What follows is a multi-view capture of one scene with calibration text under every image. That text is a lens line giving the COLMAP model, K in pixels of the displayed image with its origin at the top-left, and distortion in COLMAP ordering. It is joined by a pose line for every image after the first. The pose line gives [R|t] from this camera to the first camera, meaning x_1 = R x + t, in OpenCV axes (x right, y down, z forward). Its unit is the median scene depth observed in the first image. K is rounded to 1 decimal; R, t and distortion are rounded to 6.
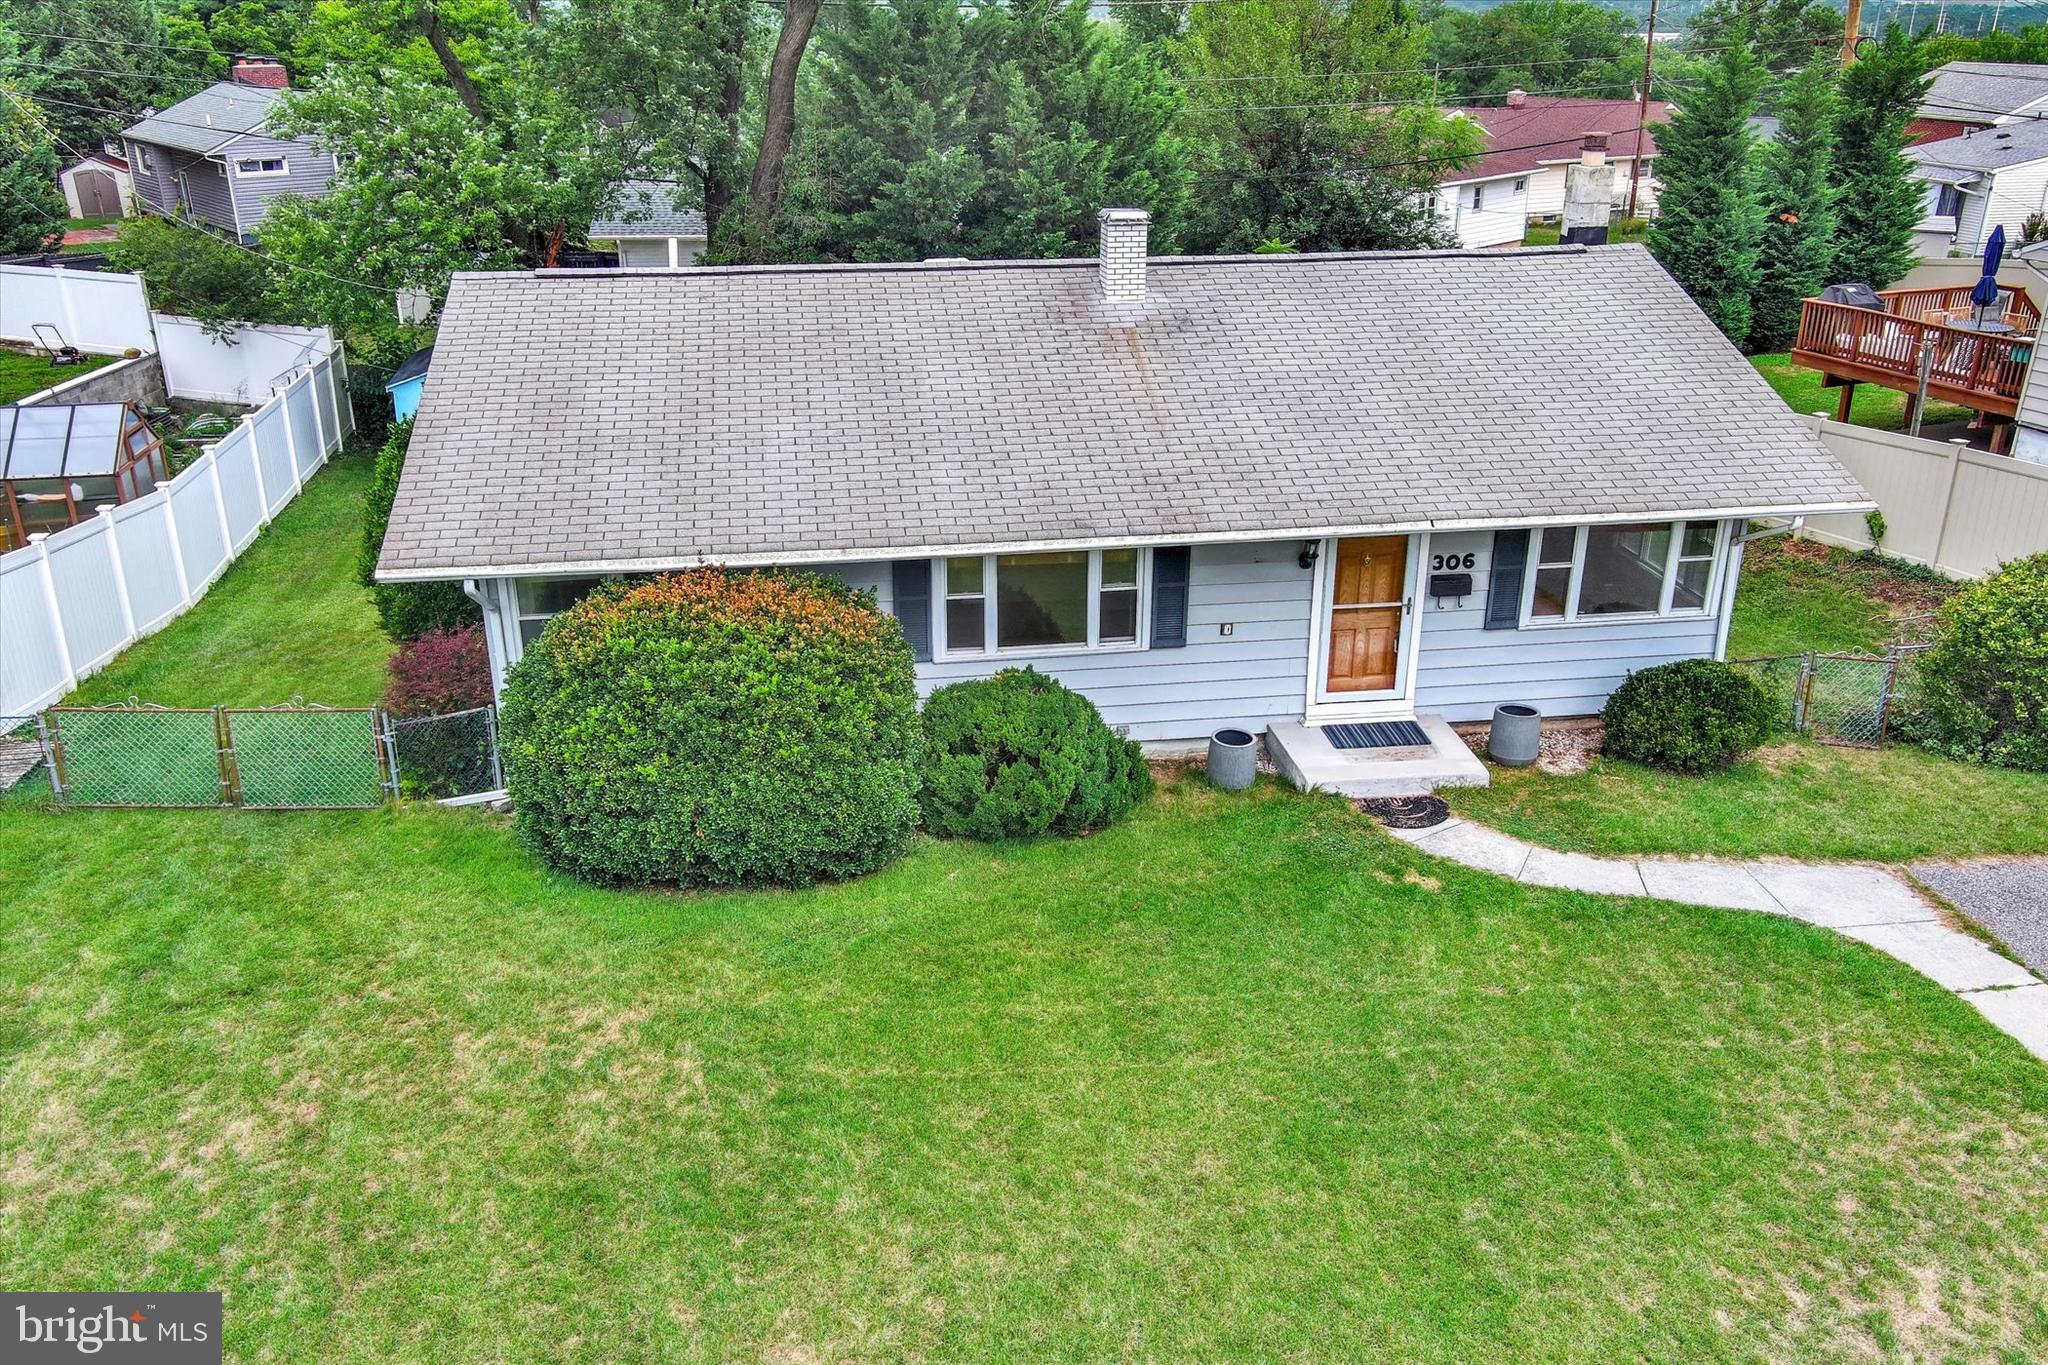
lens RADIAL K [[1622.3, 0, 1021.9], [0, 1622.3, 674.6], [0, 0, 1]] dist [0.021275, -0.018724]
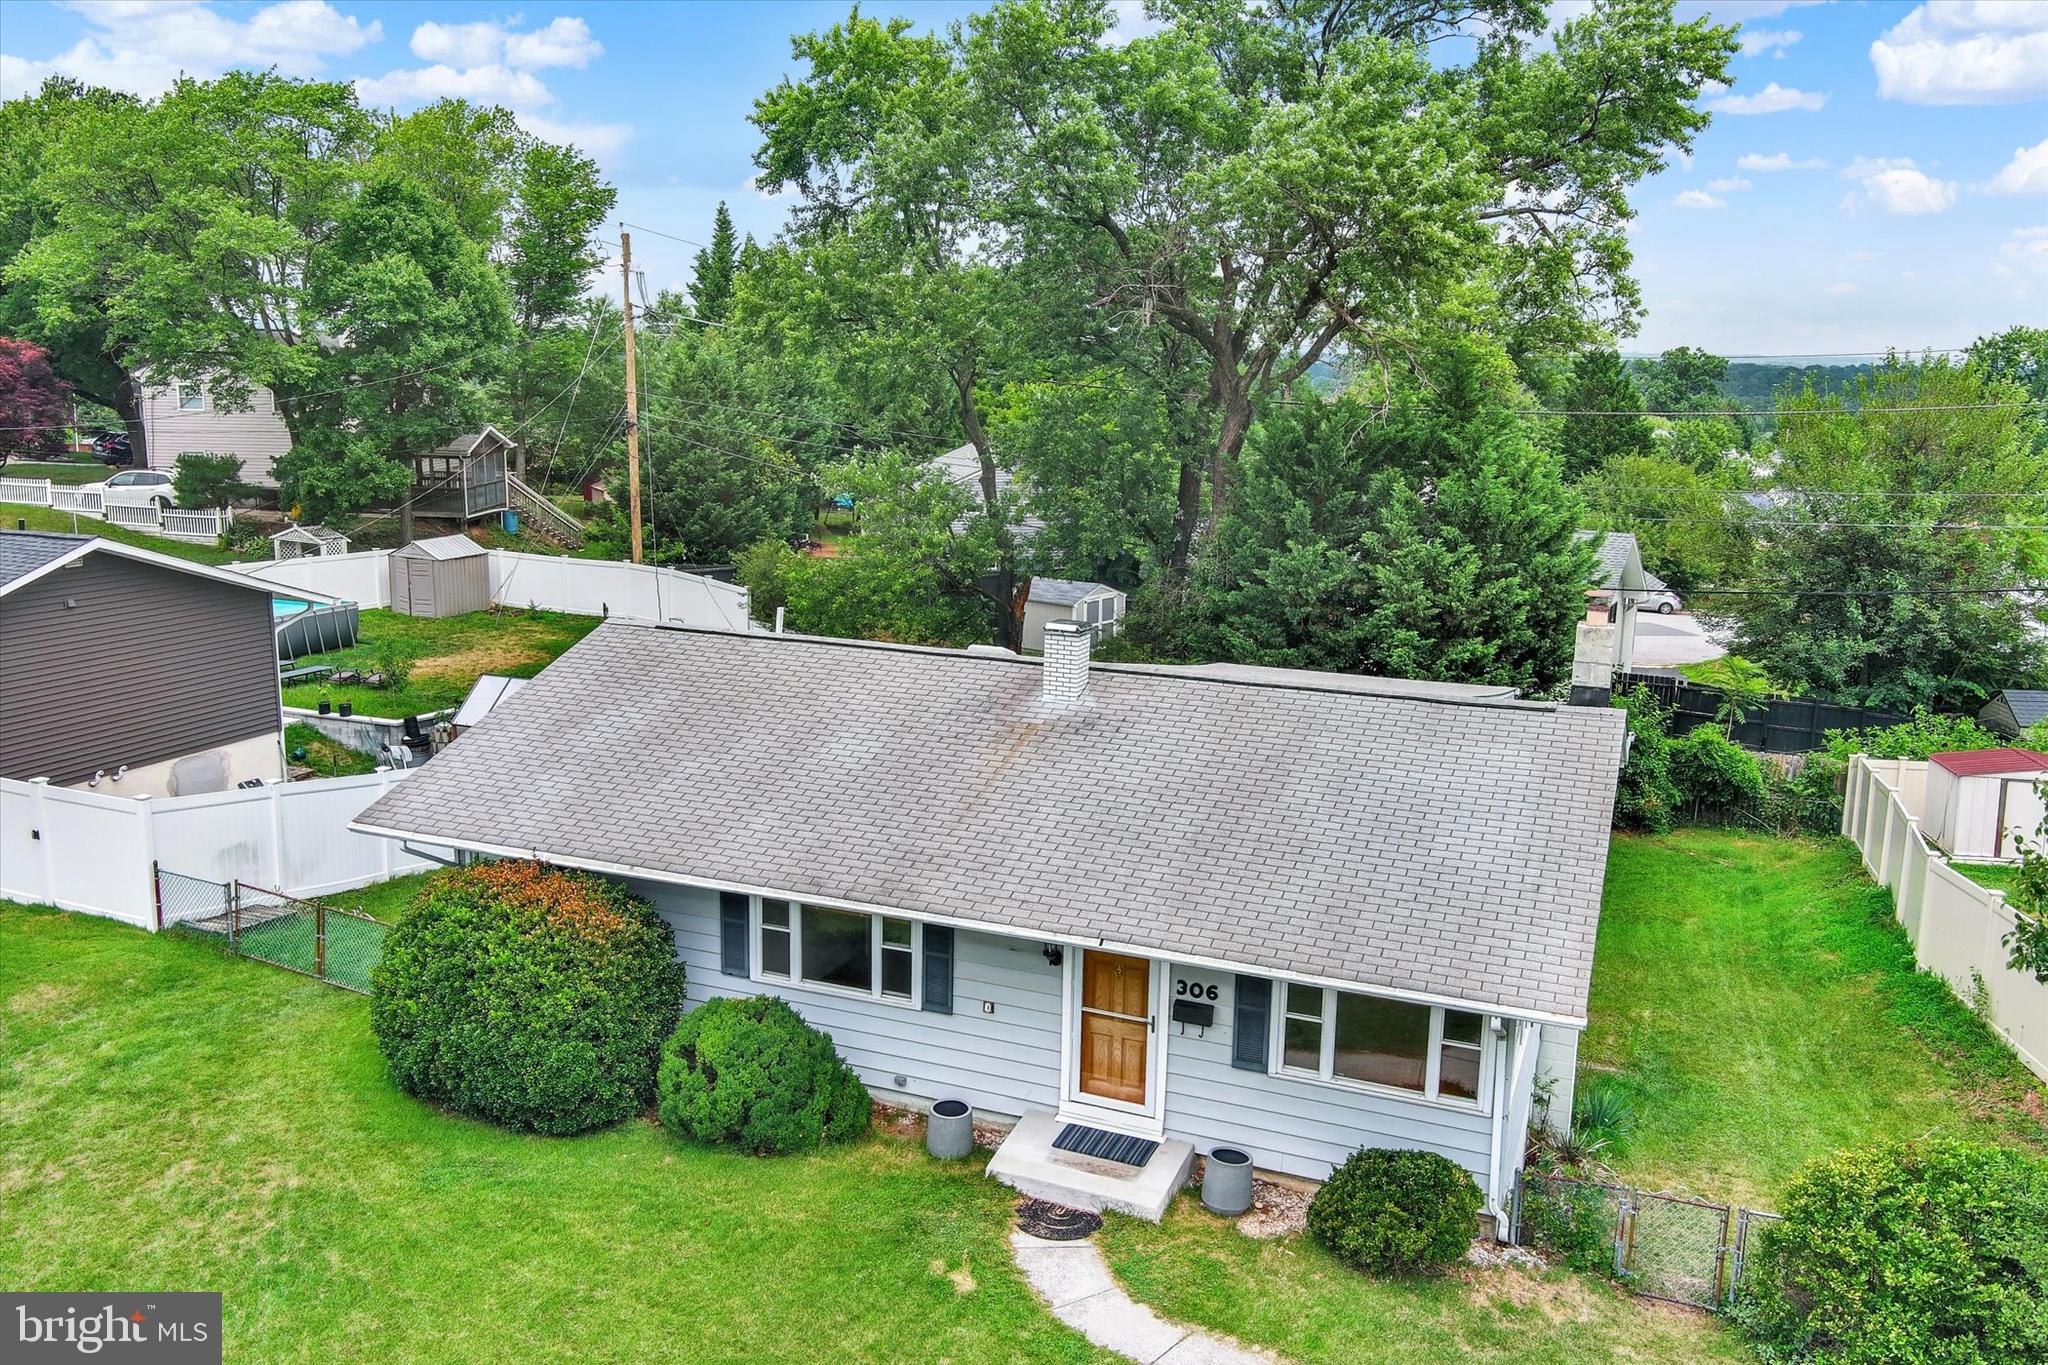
lens RADIAL K [[1622.3, 0, 1021.9], [0, 1622.3, 674.6], [0, 0, 1]] dist [0.021275, -0.018724]
pose [[0.861380, 0.115238, -0.494717, 0.666308], [-0.212638, 0.966290, -0.145151, -0.091692], [0.461313, 0.230226, 0.856847, 0.041200]]
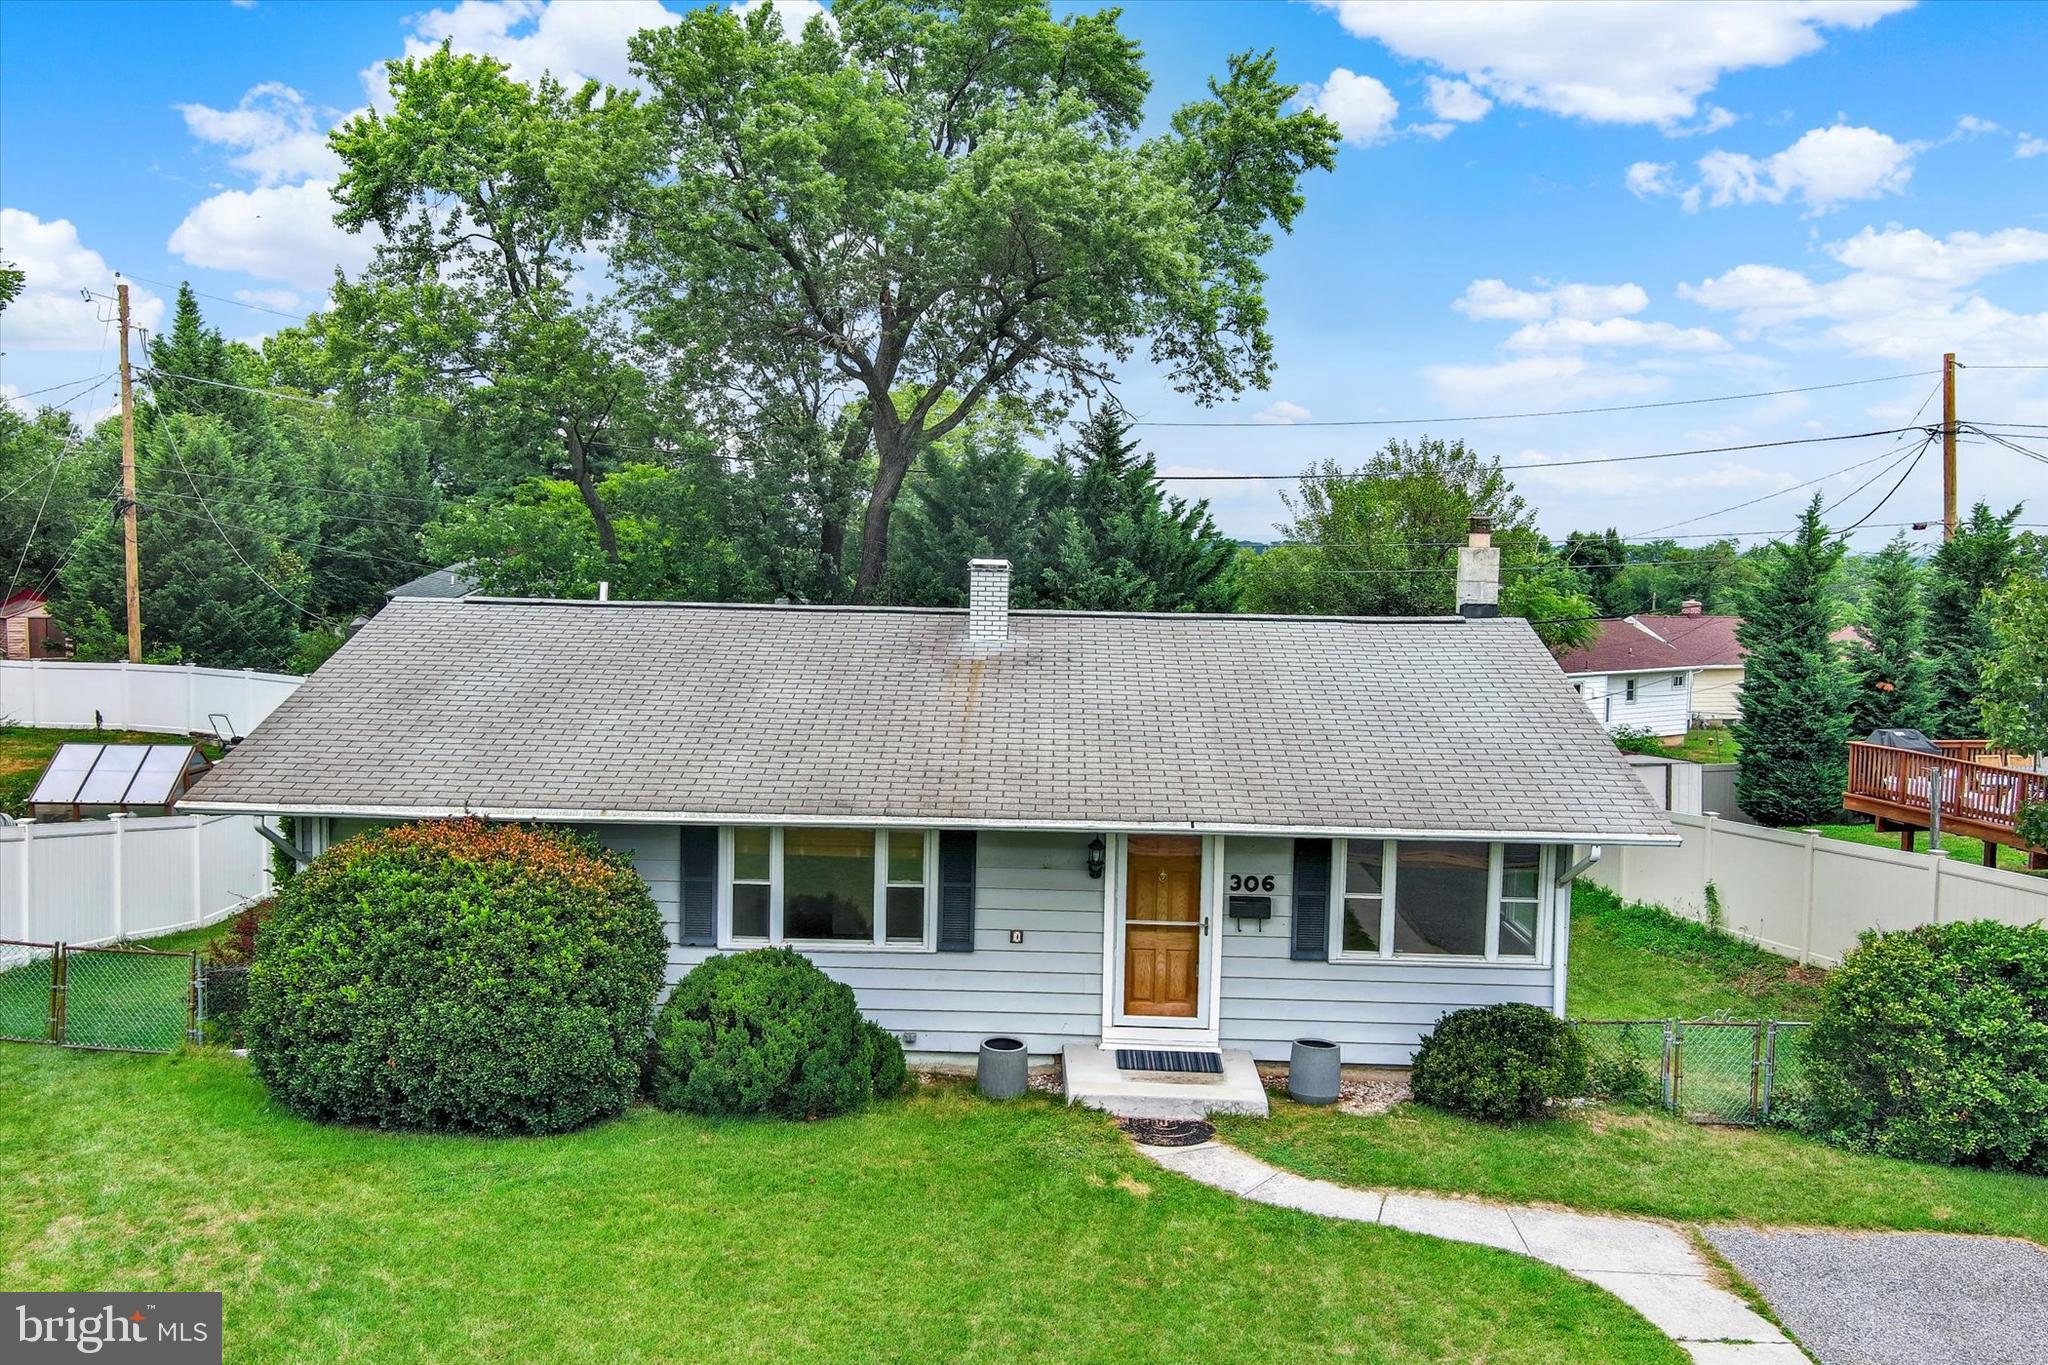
lens RADIAL K [[1622.3, 0, 1021.9], [0, 1622.3, 674.6], [0, 0, 1]] dist [0.021275, -0.018724]
pose [[0.986766, 0.034405, -0.158457, 0.287092], [-0.081415, 0.950245, -0.300675, 0.119438], [0.140228, 0.309596, 0.940471, 0.024054]]
